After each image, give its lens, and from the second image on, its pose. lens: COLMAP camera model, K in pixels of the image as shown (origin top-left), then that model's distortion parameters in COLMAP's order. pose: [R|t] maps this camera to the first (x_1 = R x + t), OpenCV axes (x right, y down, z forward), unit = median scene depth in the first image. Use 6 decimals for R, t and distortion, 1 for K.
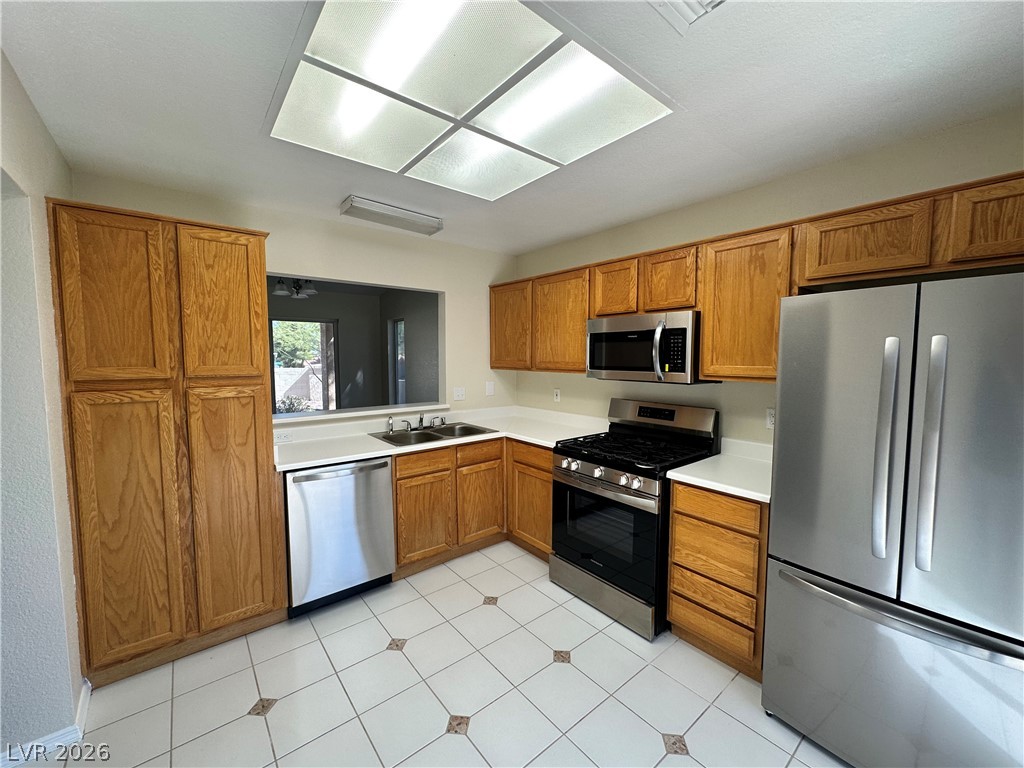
lens RADIAL K [[409.9, 0, 512.0], [0, 409.9, 384.0], [0, 0, 1]] dist [-0.001982, 0.000208]
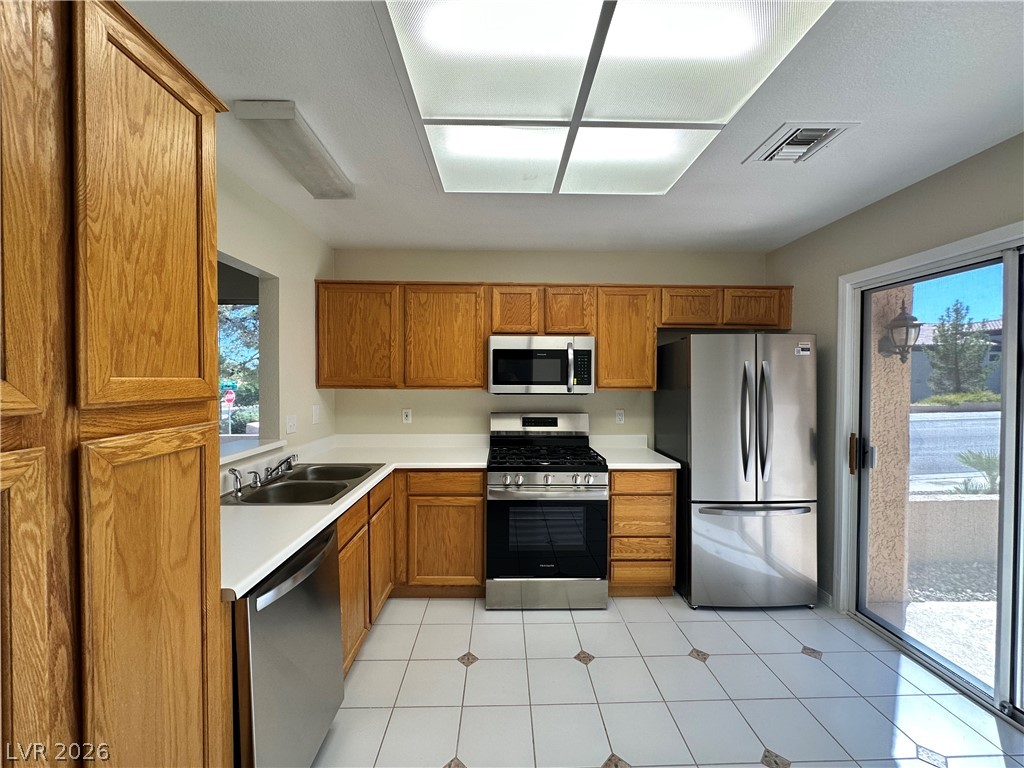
lens RADIAL K [[409.9, 0, 512.0], [0, 409.9, 384.0], [0, 0, 1]] dist [-0.001982, 0.000208]
pose [[0.612079, -0.009482, 0.790740, -0.774606], [0.052568, 0.998204, -0.028721, -0.007675], [-0.789048, 0.059147, 0.611478, 0.449164]]
